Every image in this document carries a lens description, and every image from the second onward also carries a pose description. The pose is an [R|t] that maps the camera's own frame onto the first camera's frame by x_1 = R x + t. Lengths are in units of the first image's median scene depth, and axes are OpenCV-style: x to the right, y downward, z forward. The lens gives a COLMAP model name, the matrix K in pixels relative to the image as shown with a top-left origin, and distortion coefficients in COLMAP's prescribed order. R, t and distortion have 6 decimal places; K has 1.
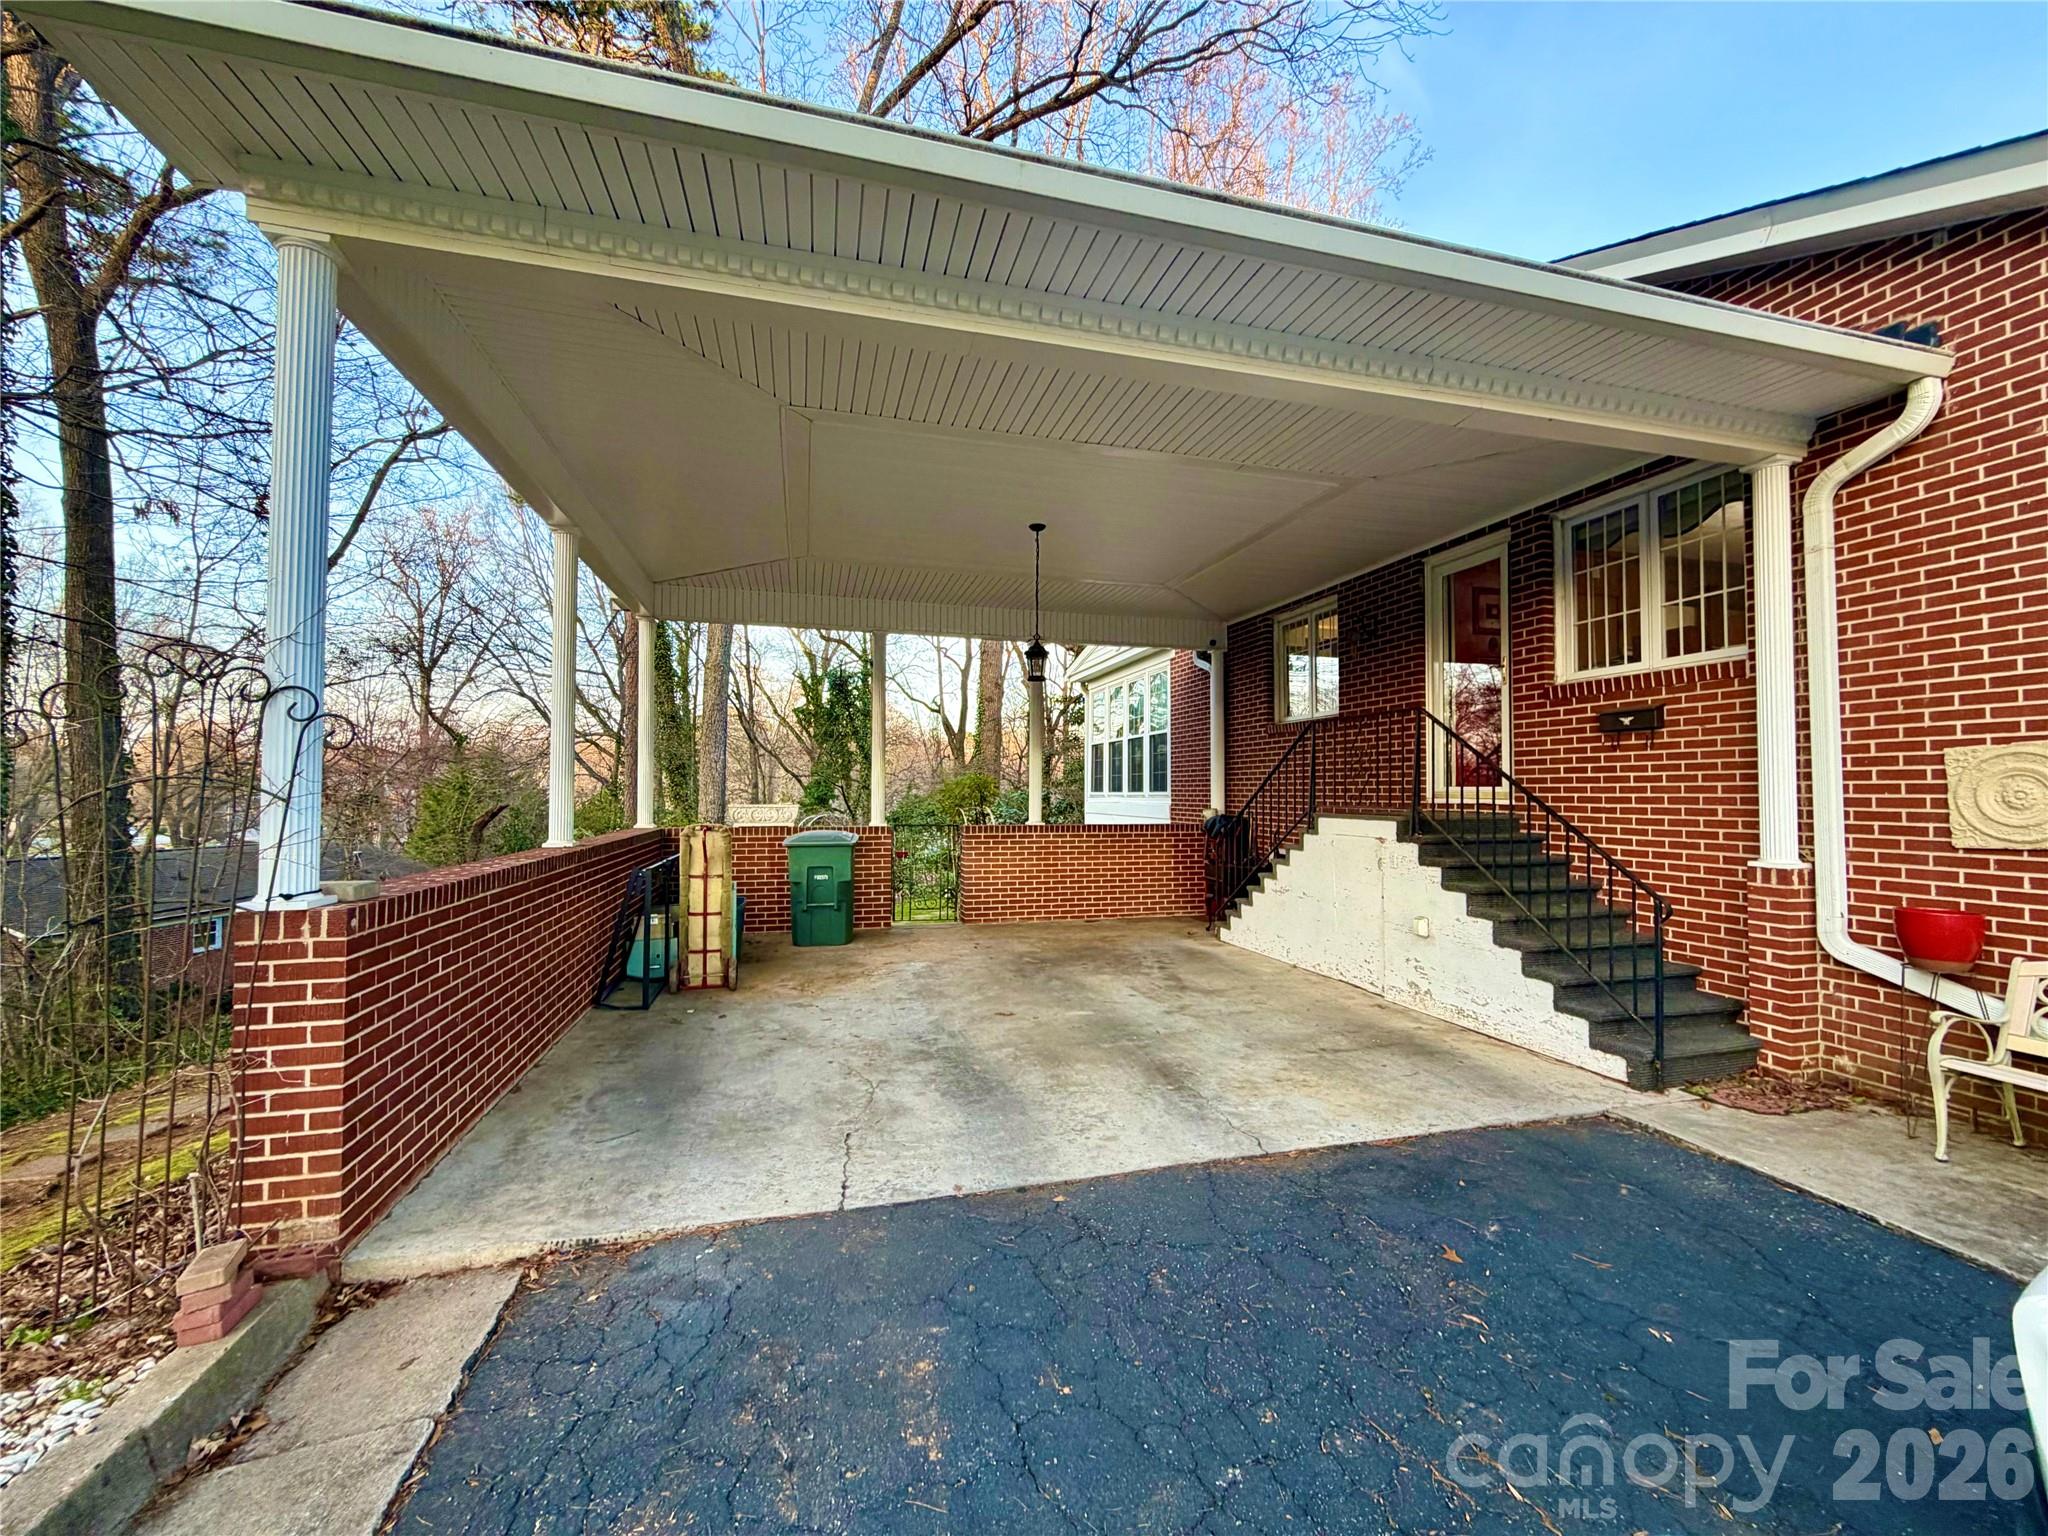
lens RADIAL K [[816.7, 0, 1027.3], [0, 816.7, 762.6], [0, 0, 1]] dist [-0.001708, 0.000318]
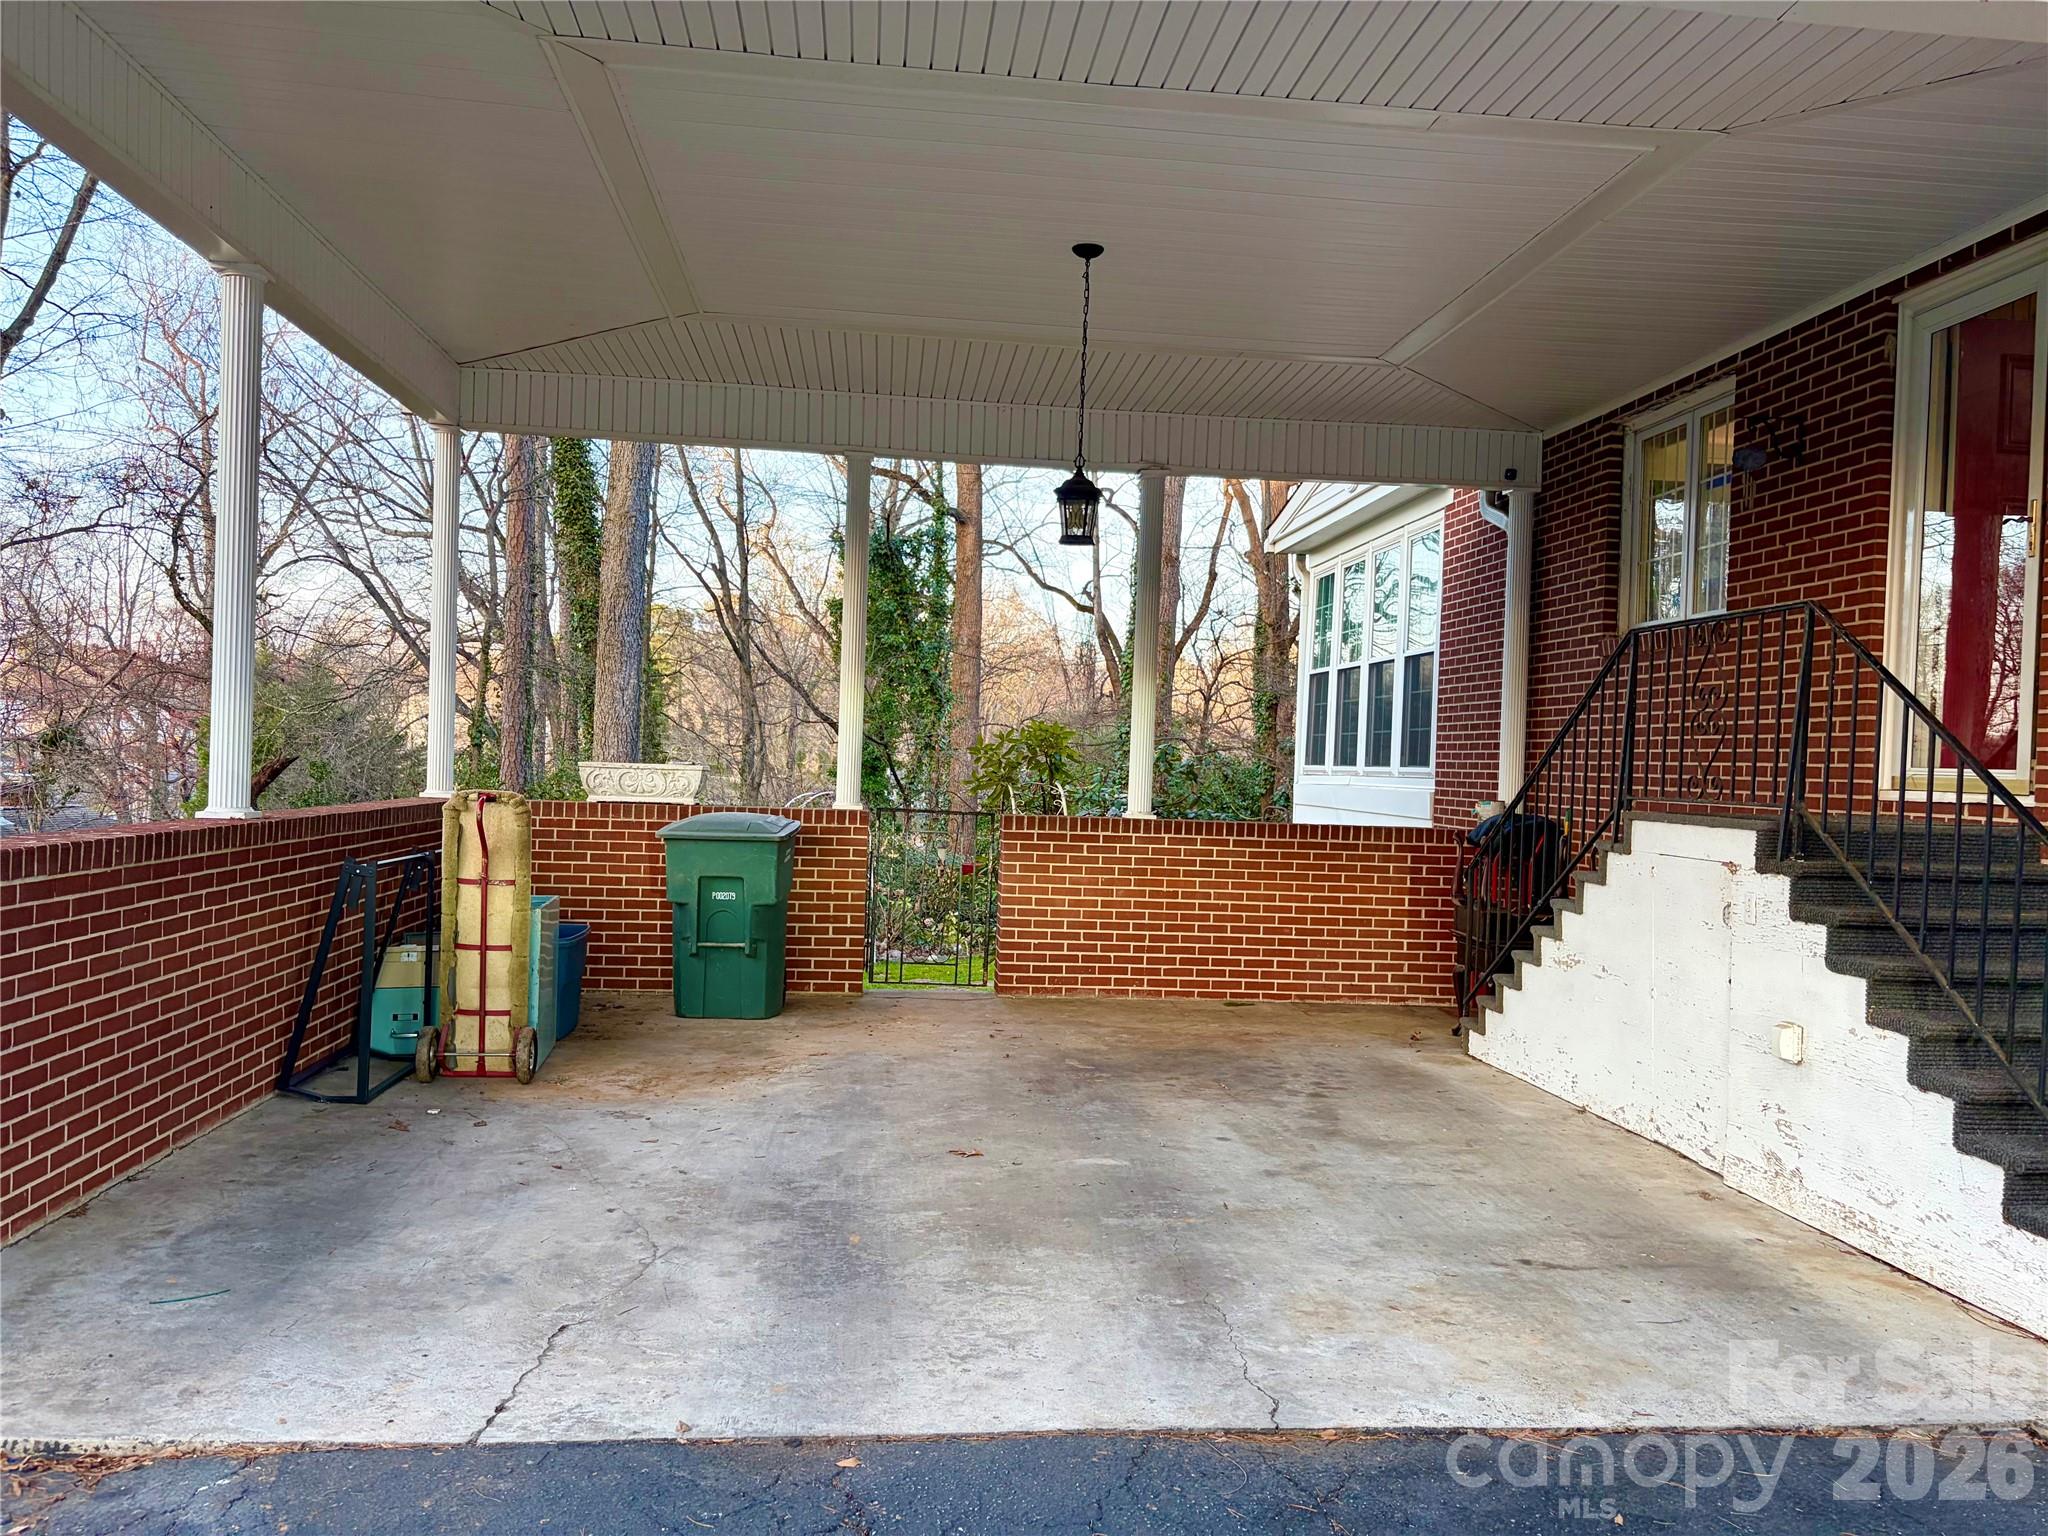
lens RADIAL K [[1547.5, 0, 1032.8], [0, 1547.5, 764.6], [0, 0, 1]] dist [0.046321, -0.049499]
pose [[0.986825, 0.031652, -0.158668, 0.173906], [-0.025898, 0.998934, 0.038206, 0.007028], [0.159708, -0.033594, 0.986593, -0.008856]]
